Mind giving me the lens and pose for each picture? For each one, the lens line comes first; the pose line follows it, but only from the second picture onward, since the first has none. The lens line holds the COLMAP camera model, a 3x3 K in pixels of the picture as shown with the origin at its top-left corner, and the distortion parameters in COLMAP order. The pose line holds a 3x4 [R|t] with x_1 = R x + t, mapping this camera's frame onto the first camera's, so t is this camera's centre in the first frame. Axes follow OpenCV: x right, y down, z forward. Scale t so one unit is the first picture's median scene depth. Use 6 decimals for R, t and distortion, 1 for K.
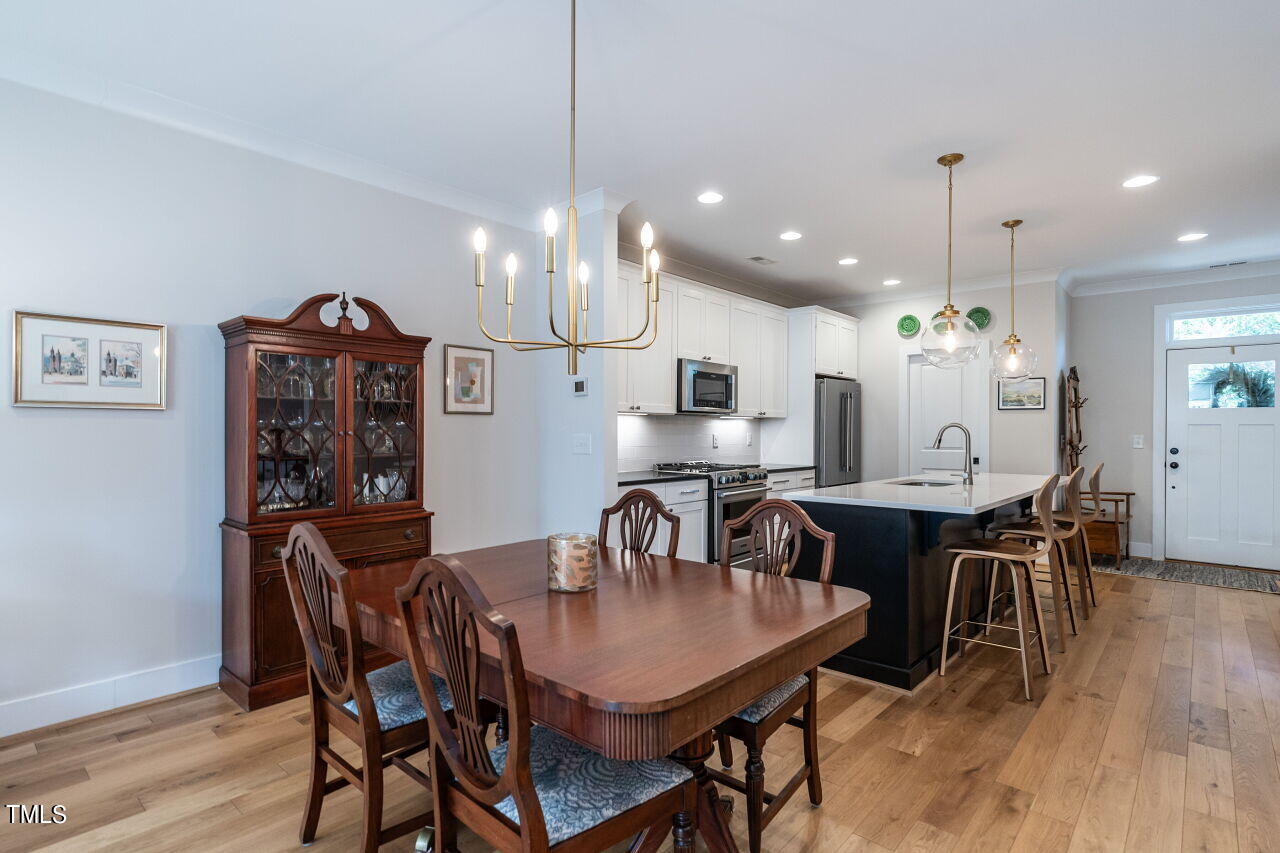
lens RADIAL K [[649.9, 0, 639.4], [0, 649.9, 429.4], [0, 0, 1]] dist [0.000184, 0.000070]
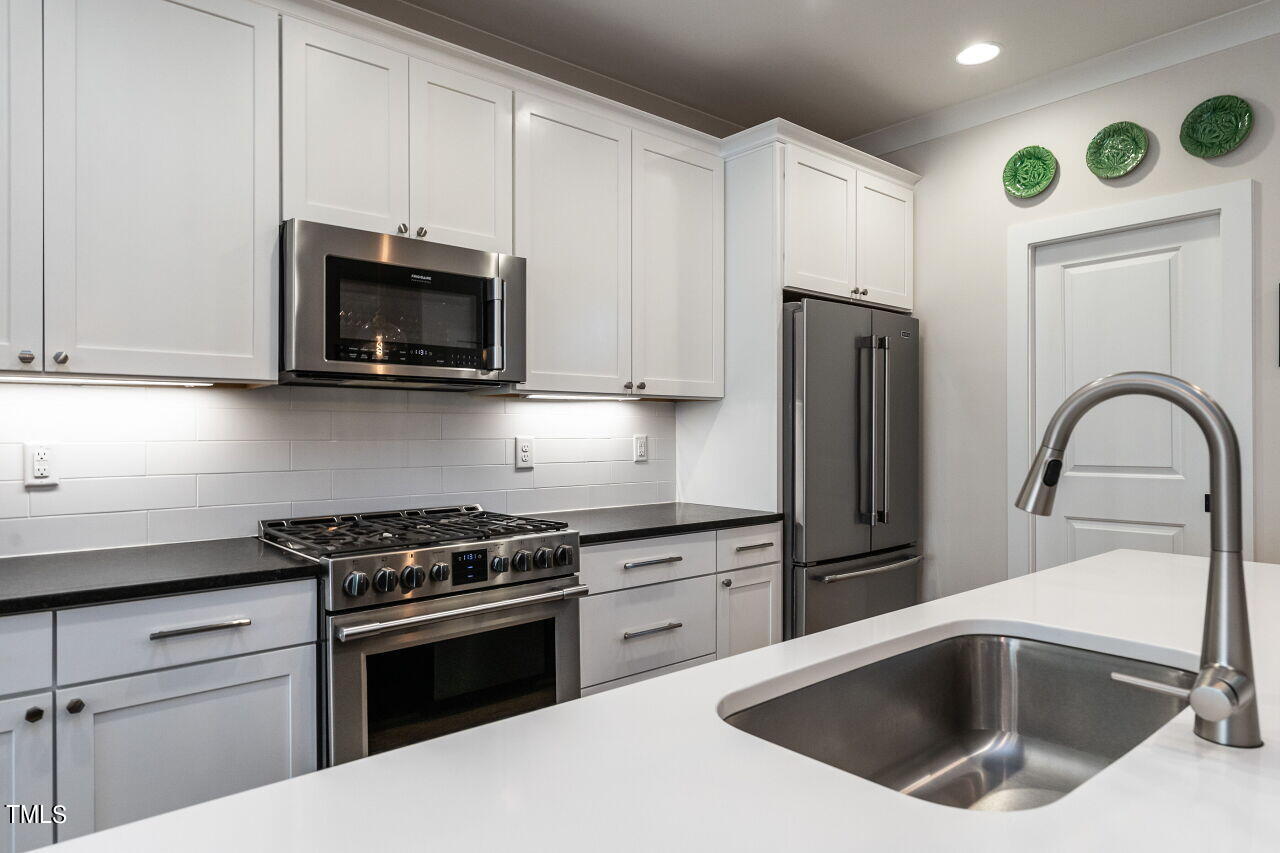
lens RADIAL K [[771.0, 0, 640.2], [0, 771.0, 426.5], [0, 0, 1]] dist [-0.000625, -0.001189]
pose [[0.989991, -0.007723, -0.140920, 0.249254], [0.007351, 0.999968, -0.003163, 0.002181], [0.140940, 0.002096, 0.990016, 0.504336]]
